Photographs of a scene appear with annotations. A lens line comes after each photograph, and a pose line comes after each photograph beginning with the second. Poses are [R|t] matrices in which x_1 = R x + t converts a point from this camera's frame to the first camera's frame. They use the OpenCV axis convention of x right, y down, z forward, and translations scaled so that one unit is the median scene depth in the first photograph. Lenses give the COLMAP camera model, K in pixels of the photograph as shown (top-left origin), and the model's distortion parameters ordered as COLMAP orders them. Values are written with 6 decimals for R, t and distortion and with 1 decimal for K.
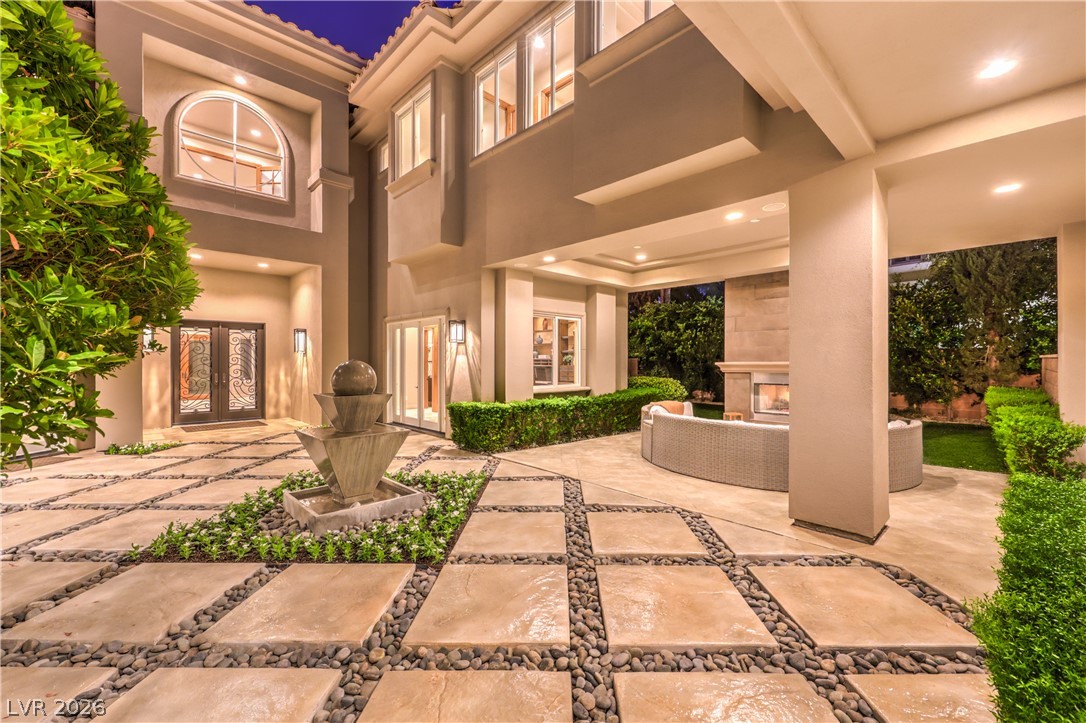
lens RADIAL K [[439.7, 0, 556.5], [0, 439.7, 363.0], [0, 0, 1]] dist [-0.002421, -0.000263]
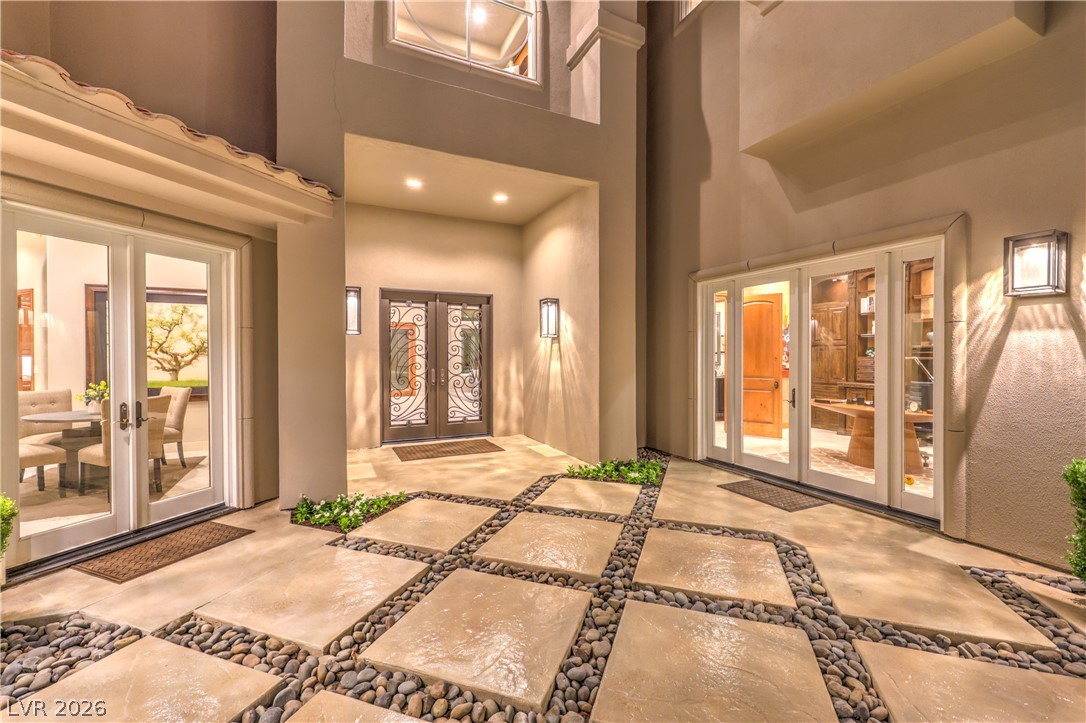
lens RADIAL K [[448.1, 0, 555.6], [0, 448.1, 356.9], [0, 0, 1]] dist [-0.000390, -0.000017]
pose [[0.949256, 0.000829, -0.314505, -0.371536], [-0.000066, 0.999997, 0.002438, 0.003640], [0.314506, -0.002293, 0.949253, 0.394007]]
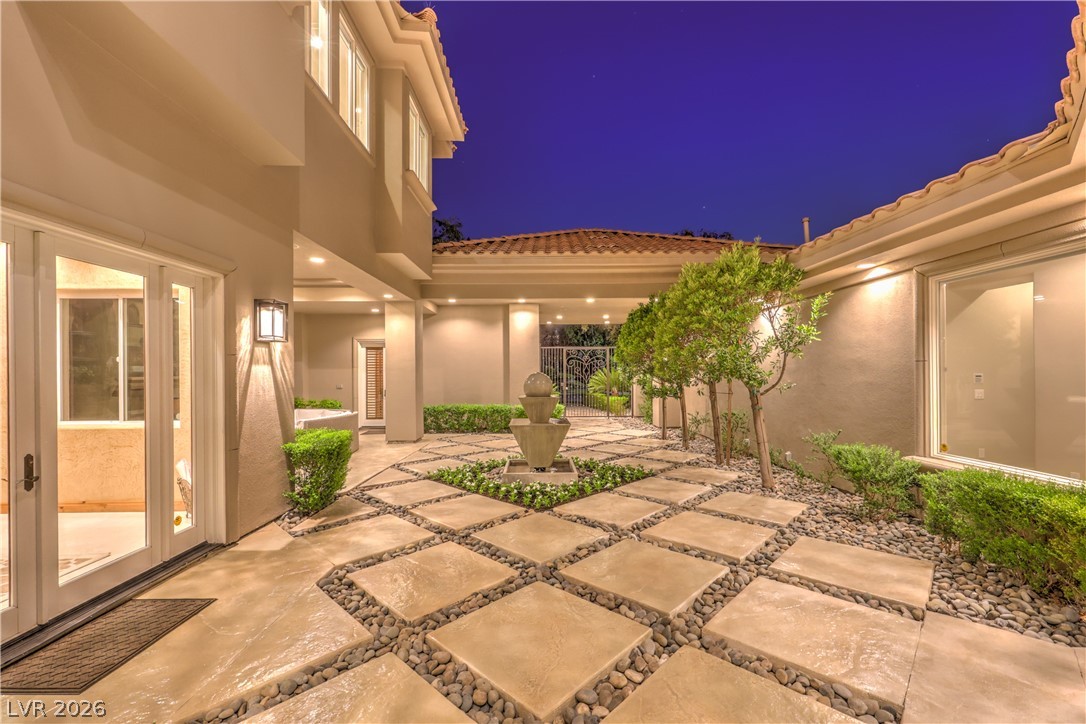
lens RADIAL K [[448.1, 0, 555.6], [0, 448.1, 357.4], [0, 0, 1]] dist [-0.000390, -0.000017]
pose [[-0.729672, 0.025239, 0.683331, -0.666408], [0.003397, 0.999440, -0.033288, -0.005719], [-0.683789, -0.021967, -0.729349, 0.903901]]
